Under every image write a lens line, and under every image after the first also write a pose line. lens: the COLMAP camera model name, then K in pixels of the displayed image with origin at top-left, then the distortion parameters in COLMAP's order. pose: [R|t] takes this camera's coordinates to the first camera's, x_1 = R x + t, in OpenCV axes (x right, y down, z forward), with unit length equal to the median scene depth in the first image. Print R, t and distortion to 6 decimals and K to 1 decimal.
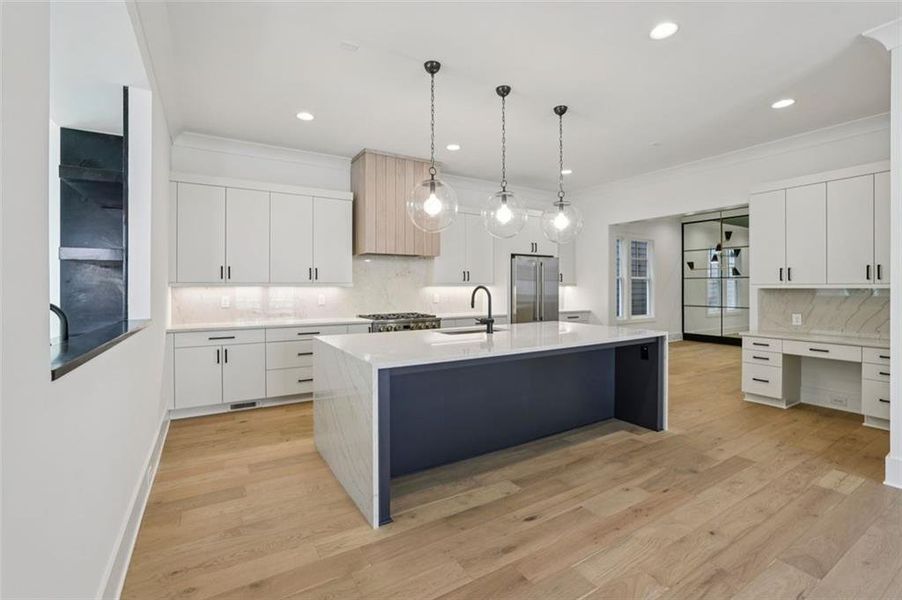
lens RADIAL K [[390.9, 0, 459.6], [0, 390.9, 303.8], [0, 0, 1]] dist [-0.043835, 0.015907]
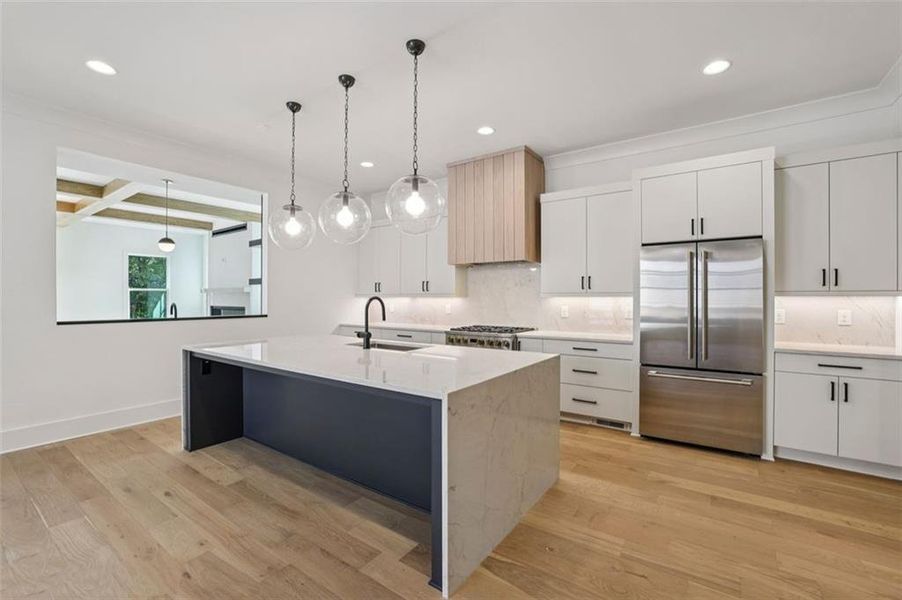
lens RADIAL K [[390.9, 0, 459.6], [0, 390.9, 303.8], [0, 0, 1]] dist [-0.043835, 0.015907]
pose [[0.392579, 0.013032, -0.919626, 1.129715], [-0.035692, 0.999362, -0.001075, -0.041836], [0.919025, 0.033246, 0.392794, 0.945094]]
